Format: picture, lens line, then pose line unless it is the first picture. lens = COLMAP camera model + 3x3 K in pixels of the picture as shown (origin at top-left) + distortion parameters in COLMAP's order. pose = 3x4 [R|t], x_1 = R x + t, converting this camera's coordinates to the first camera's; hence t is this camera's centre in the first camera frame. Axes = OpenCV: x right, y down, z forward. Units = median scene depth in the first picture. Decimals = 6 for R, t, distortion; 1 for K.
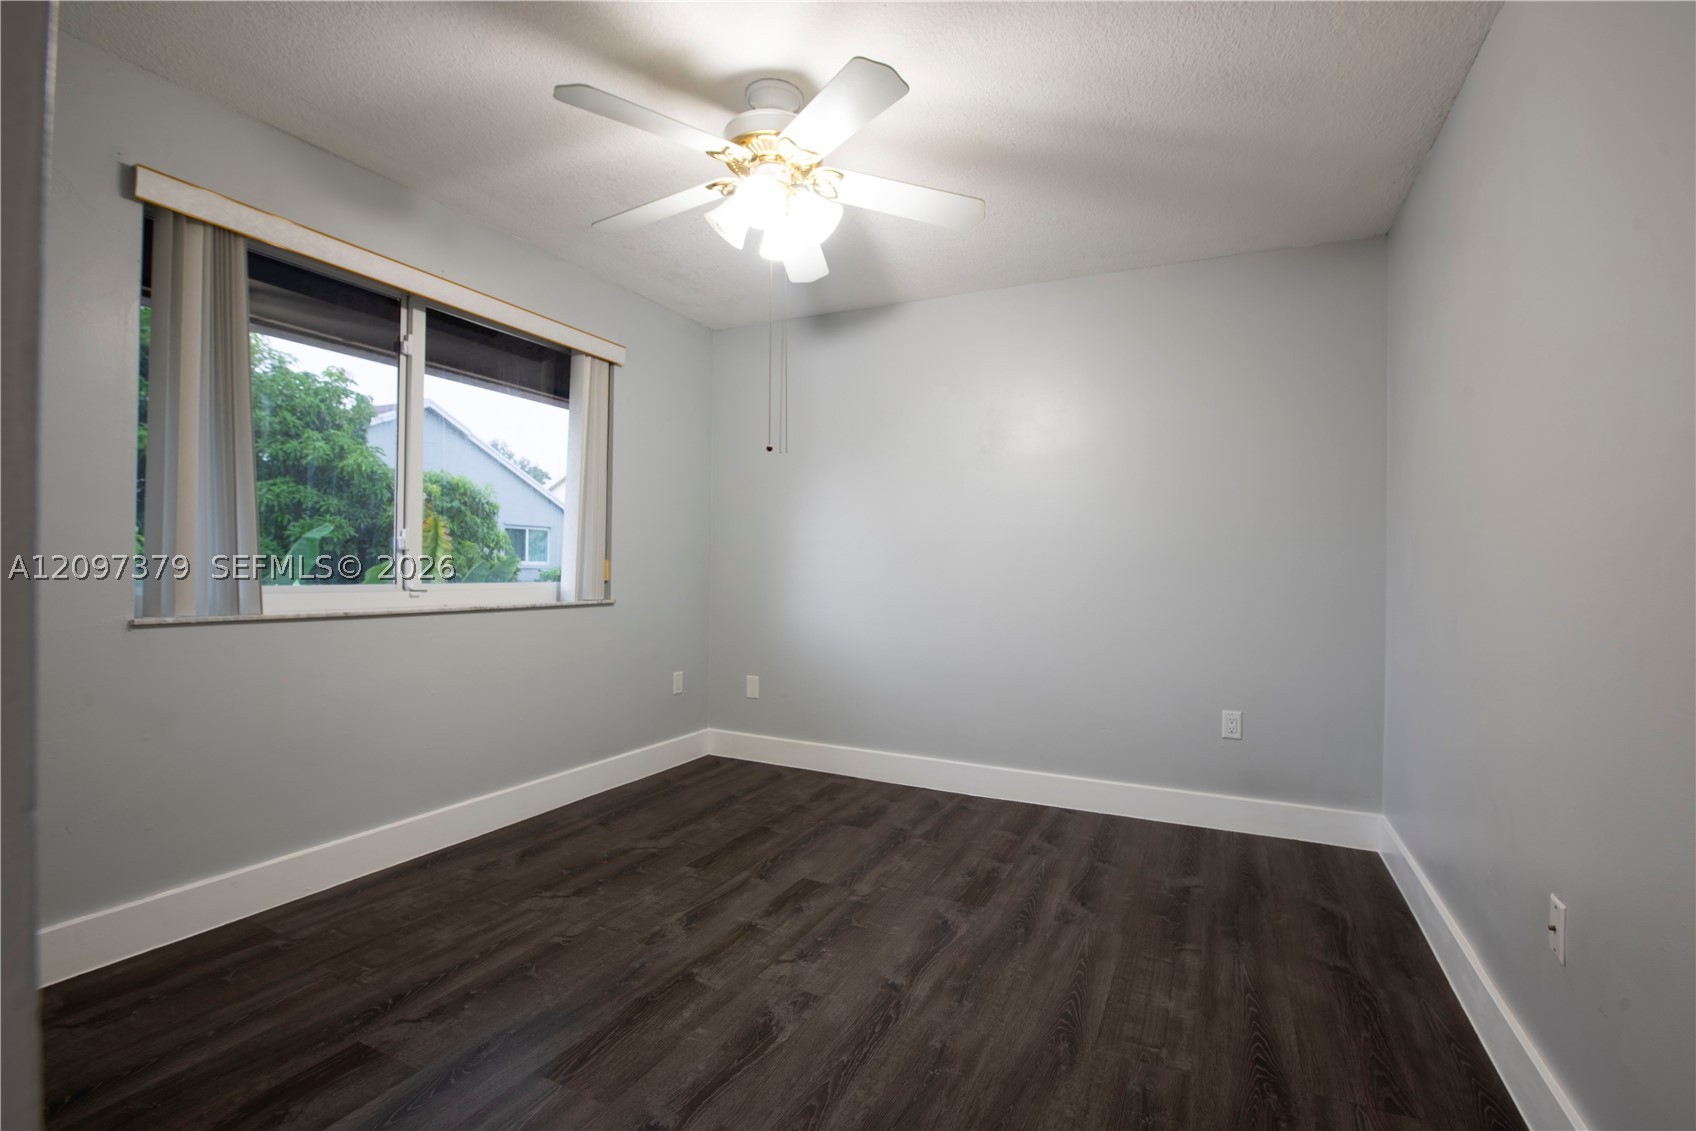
lens RADIAL K [[765.7, 0, 852.8], [0, 765.7, 564.6], [0, 0, 1]] dist [-0.011032, -0.001895]
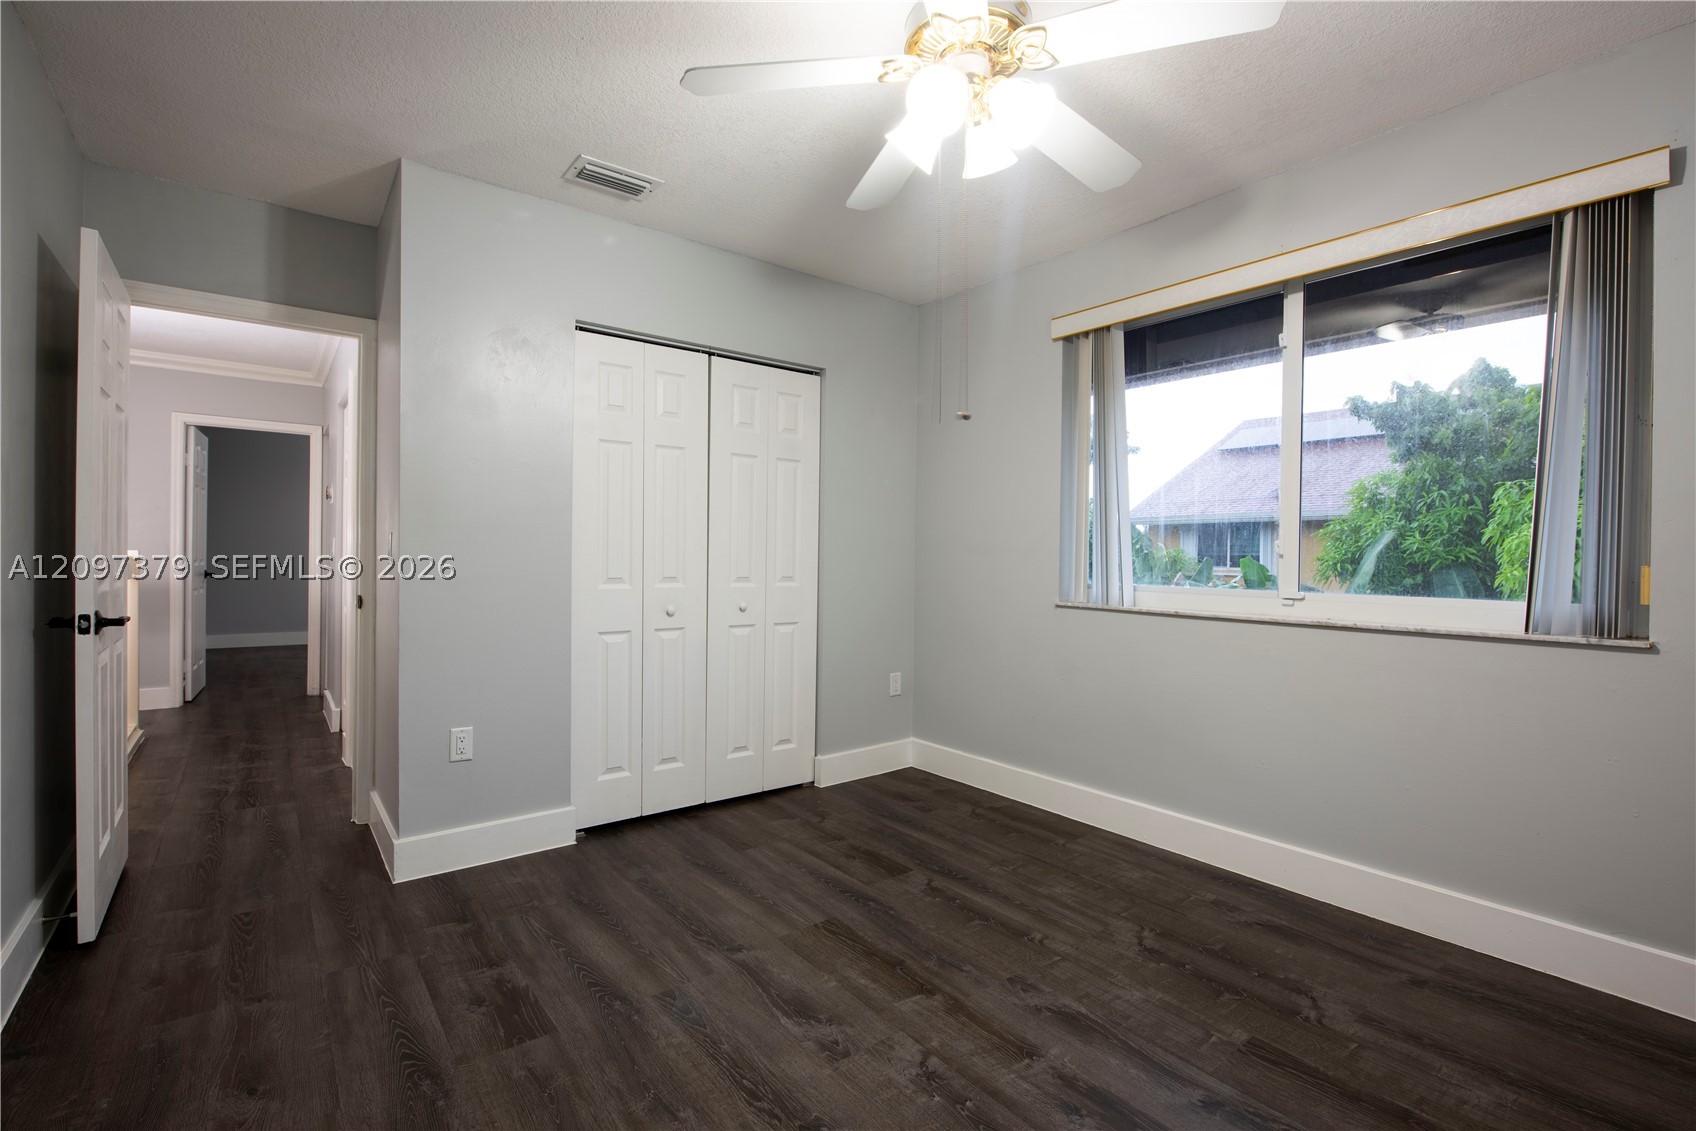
lens RADIAL K [[765.7, 0, 852.8], [0, 765.7, 564.6], [0, 0, 1]] dist [-0.011032, -0.001895]
pose [[-0.445179, -0.010542, -0.895380, 0.646284], [-0.015431, 0.999873, -0.004100, 0.006786], [0.895309, 0.011992, -0.445285, 1.246390]]
